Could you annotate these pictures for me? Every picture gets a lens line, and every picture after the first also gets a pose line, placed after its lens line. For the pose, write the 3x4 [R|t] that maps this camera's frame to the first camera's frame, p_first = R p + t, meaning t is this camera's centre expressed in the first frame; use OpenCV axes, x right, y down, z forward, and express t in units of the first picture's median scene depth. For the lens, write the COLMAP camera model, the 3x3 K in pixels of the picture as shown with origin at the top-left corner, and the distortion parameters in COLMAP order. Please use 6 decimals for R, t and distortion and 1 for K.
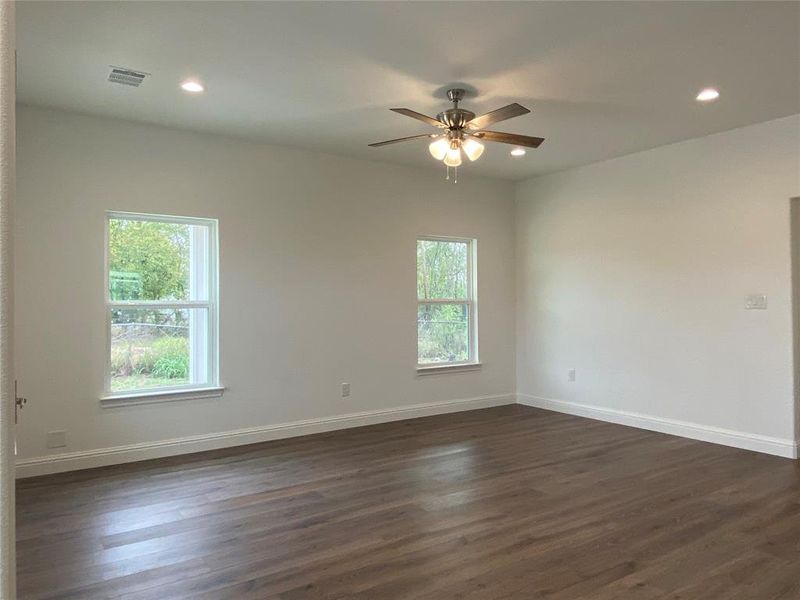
lens RADIAL K [[575.8, 0, 400.0], [0, 575.8, 300.0], [0, 0, 1]] dist [0.088259, -0.106403]
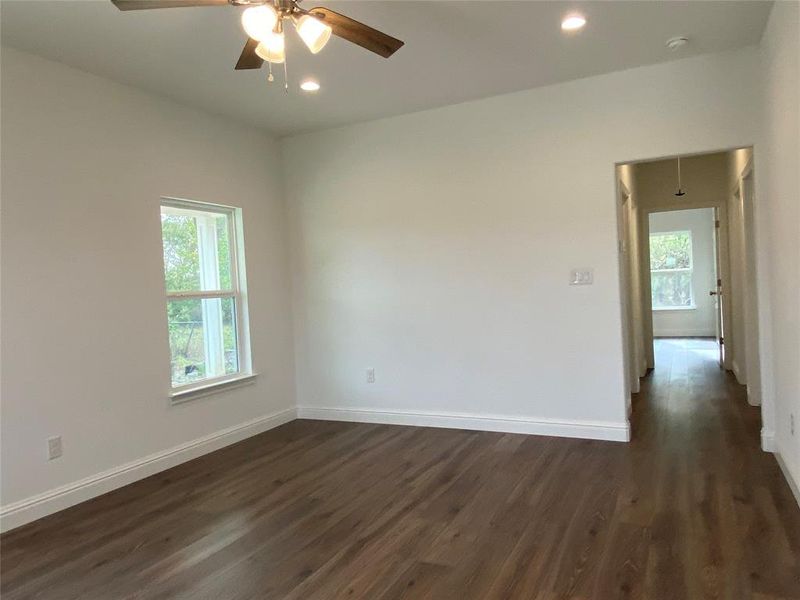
lens RADIAL K [[575.8, 0, 400.0], [0, 575.8, 300.0], [0, 0, 1]] dist [0.088259, -0.106403]
pose [[0.866872, -0.050643, 0.495952, -0.075863], [0.045522, 0.998712, 0.022415, 0.005304], [-0.496449, 0.003145, 0.868060, 0.288268]]
